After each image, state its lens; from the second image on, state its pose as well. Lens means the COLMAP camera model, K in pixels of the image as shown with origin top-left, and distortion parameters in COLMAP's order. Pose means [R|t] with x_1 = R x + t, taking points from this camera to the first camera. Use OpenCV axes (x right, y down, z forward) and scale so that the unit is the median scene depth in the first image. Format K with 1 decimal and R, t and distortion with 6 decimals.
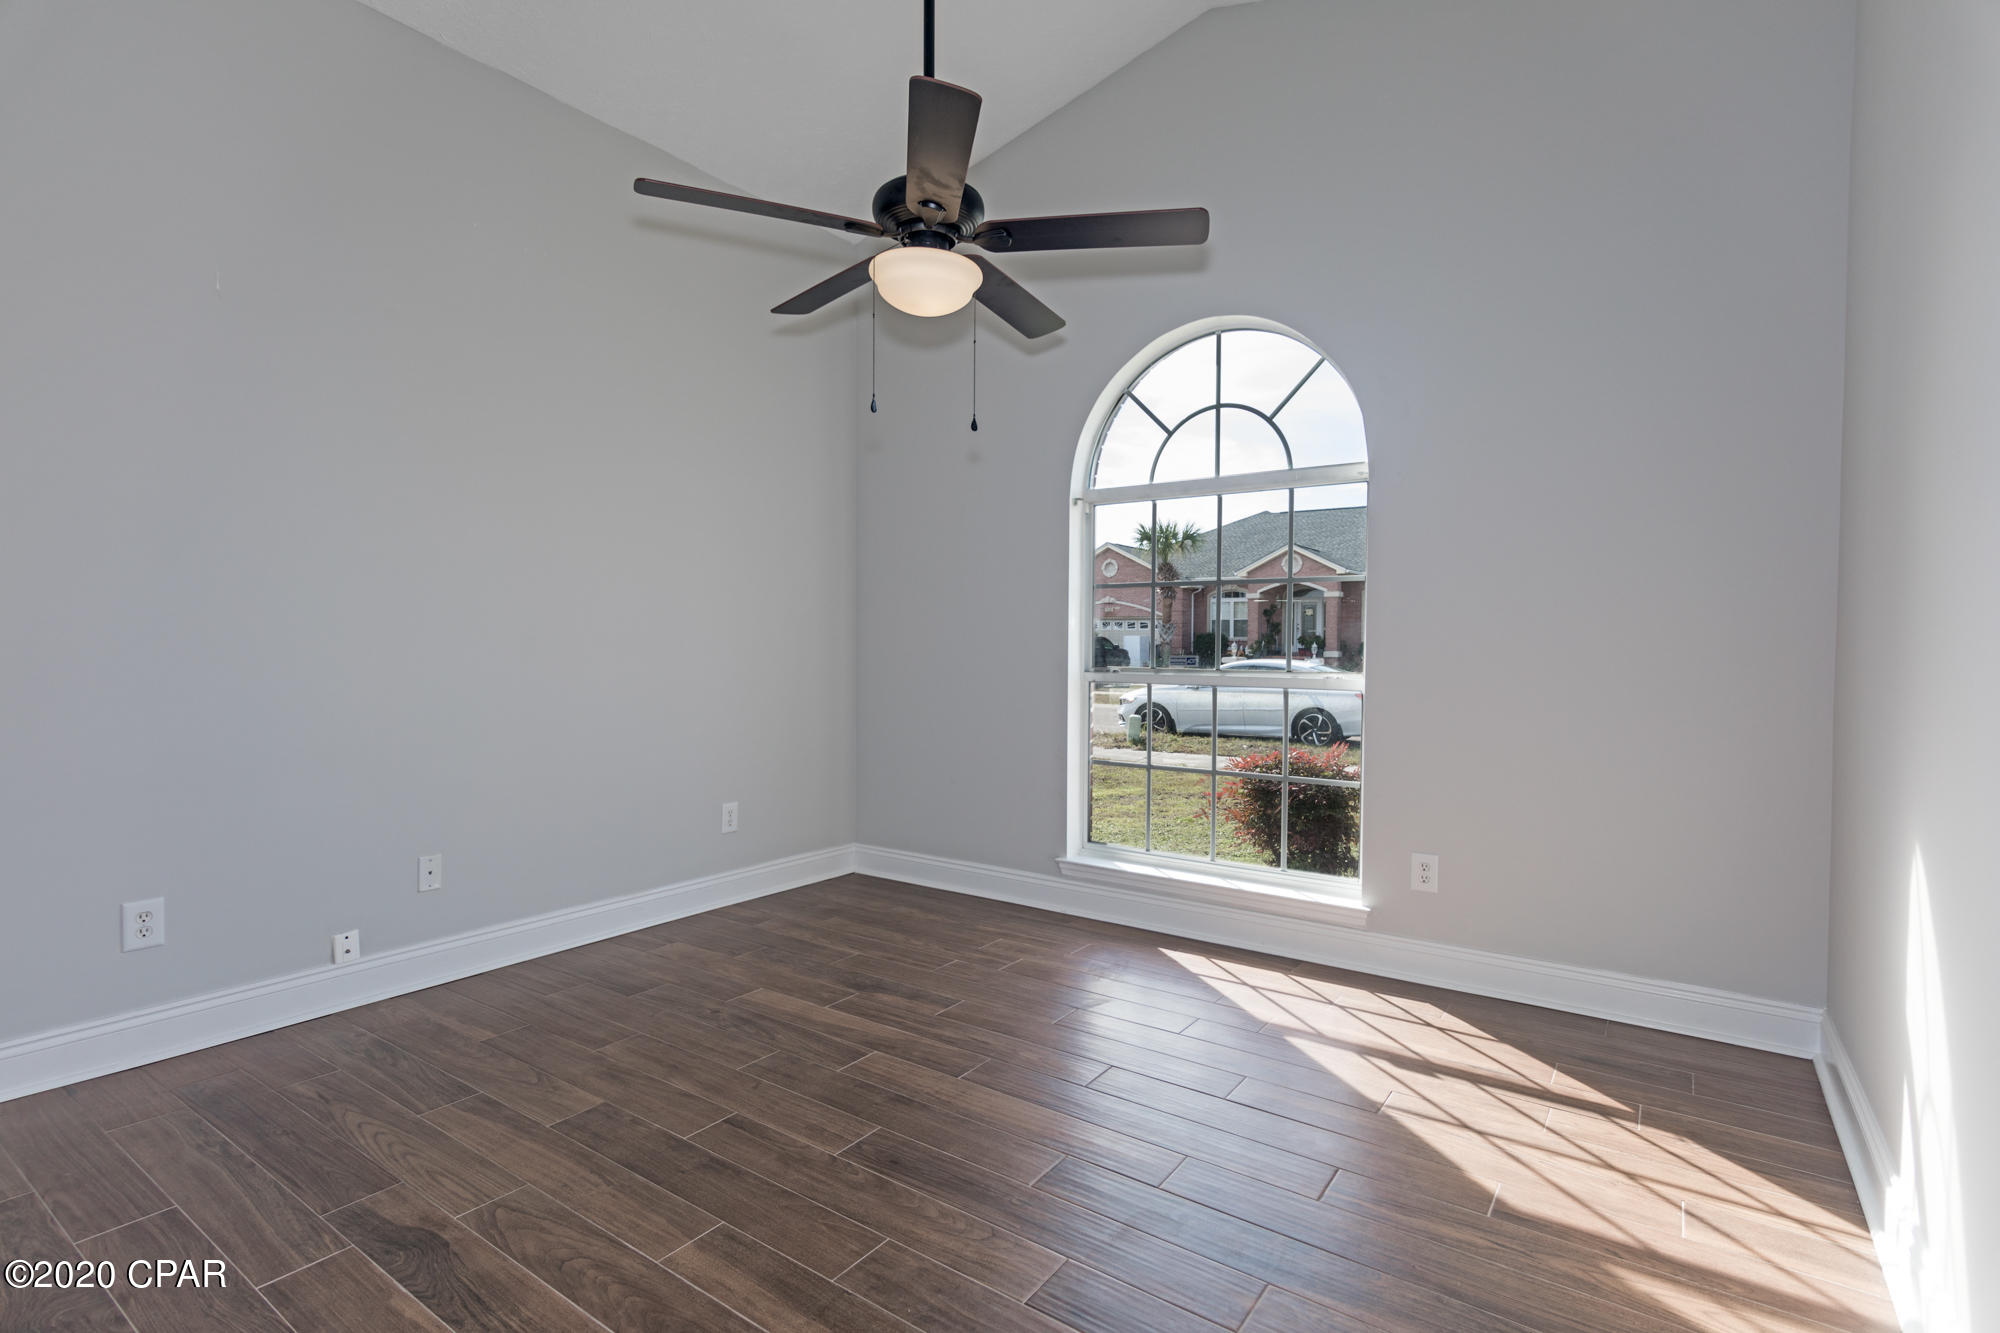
lens RADIAL K [[959.4, 0, 997.9], [0, 959.4, 655.8], [0, 0, 1]] dist [0.004820, -0.000320]
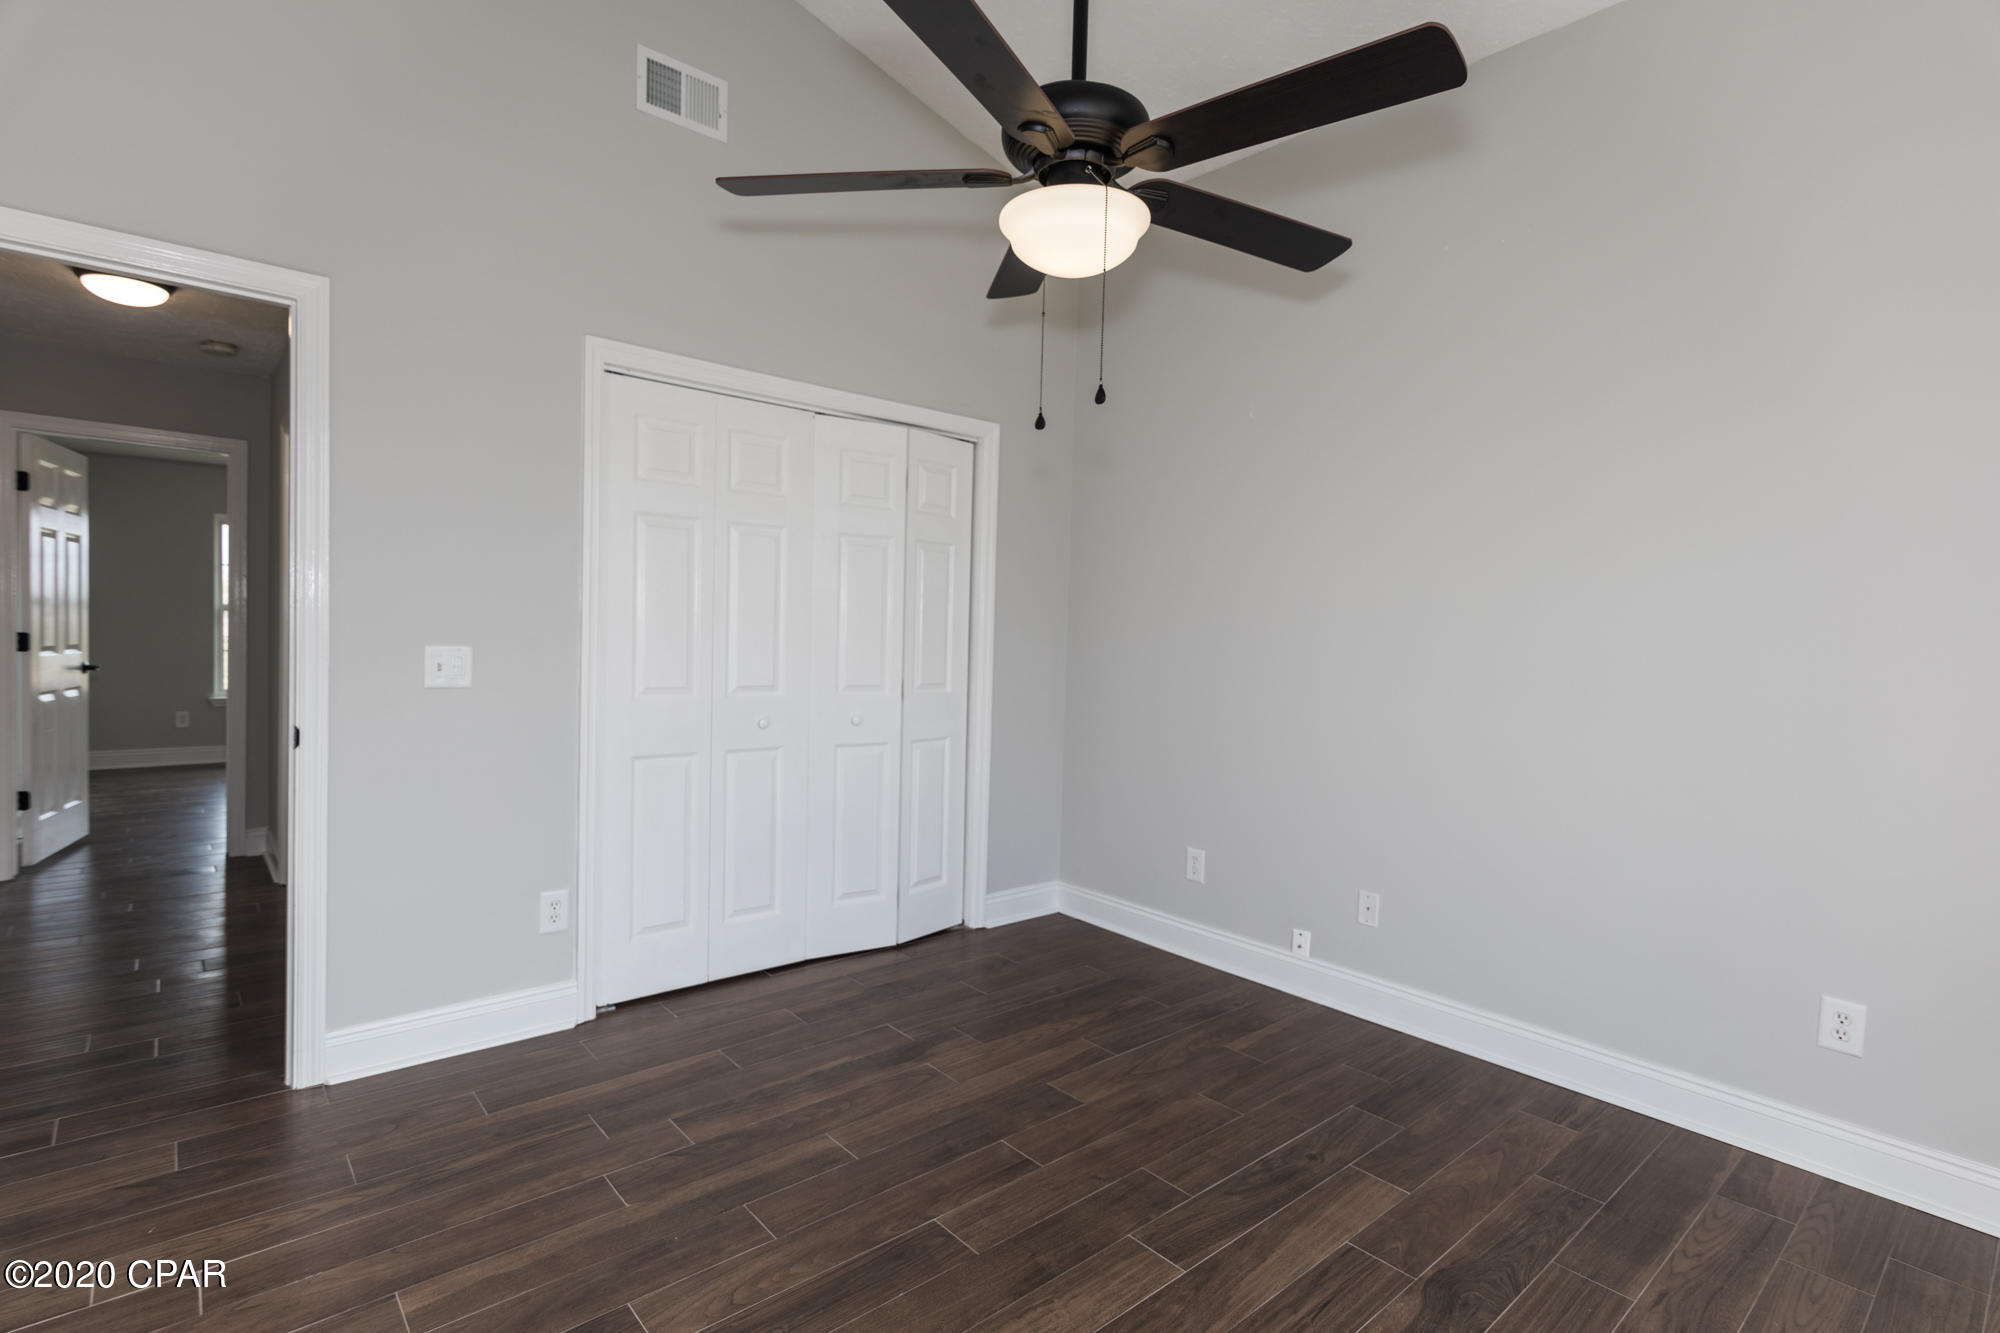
lens RADIAL K [[959.4, 0, 1004.8], [0, 959.4, 664.2], [0, 0, 1]] dist [0.004820, -0.000320]
pose [[-0.233544, 0.020574, -0.972128, 0.488521], [-0.042166, 0.998621, 0.031264, -0.052367], [0.971431, 0.048293, -0.232355, 0.820212]]
